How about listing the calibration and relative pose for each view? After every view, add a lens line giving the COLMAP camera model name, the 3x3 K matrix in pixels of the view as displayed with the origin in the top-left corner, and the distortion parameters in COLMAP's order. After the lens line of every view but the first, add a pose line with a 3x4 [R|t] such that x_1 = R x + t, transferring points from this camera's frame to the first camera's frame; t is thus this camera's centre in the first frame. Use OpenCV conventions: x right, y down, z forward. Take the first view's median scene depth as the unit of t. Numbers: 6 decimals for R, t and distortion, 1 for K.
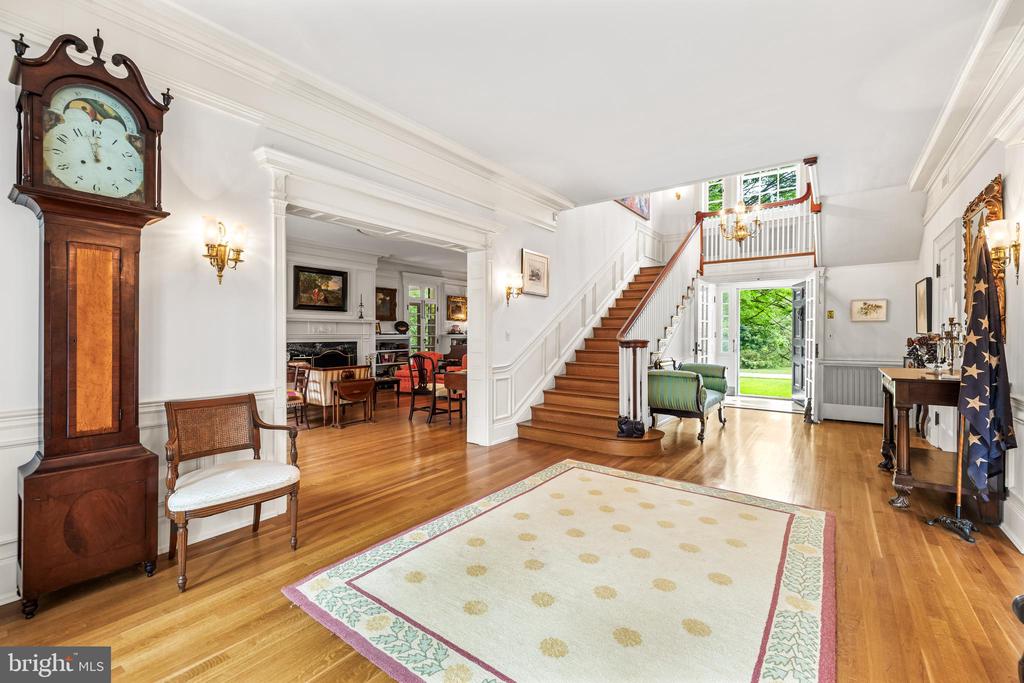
lens RADIAL K [[431.8, 0, 512.0], [0, 431.8, 341.5], [0, 0, 1]] dist [-0.000593, -0.000054]
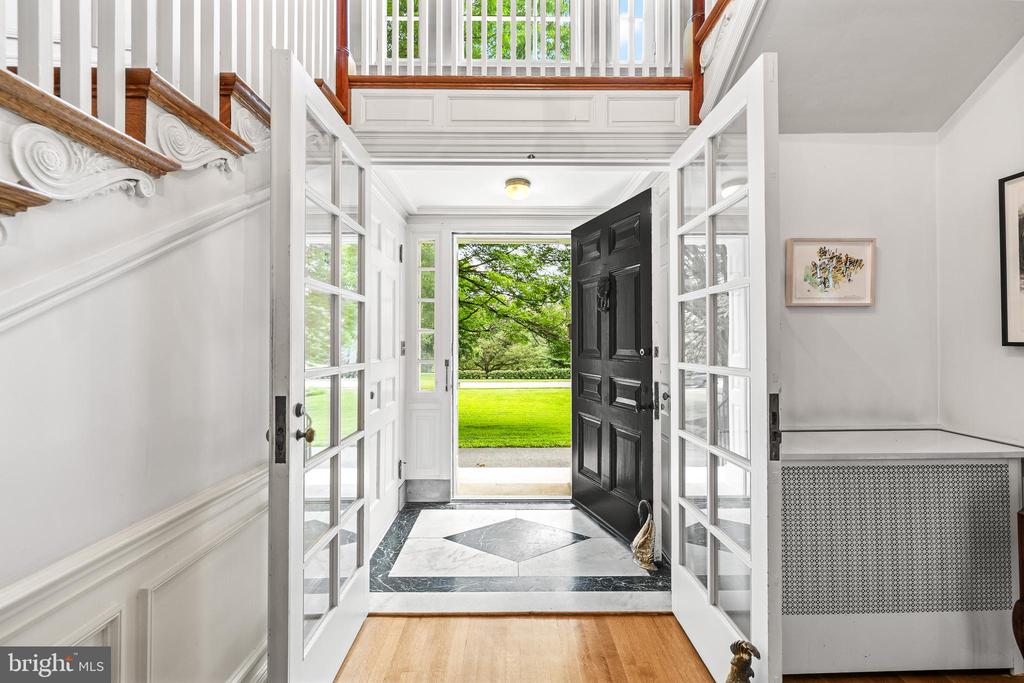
lens RADIAL K [[431.8, 0, 512.0], [0, 431.8, 341.5], [0, 0, 1]] dist [-0.000593, -0.000054]
pose [[0.794035, 0.003493, 0.607862, 0.444515], [0.009093, 0.999803, -0.017624, -0.017349], [-0.607804, 0.019521, 0.793847, 0.901218]]
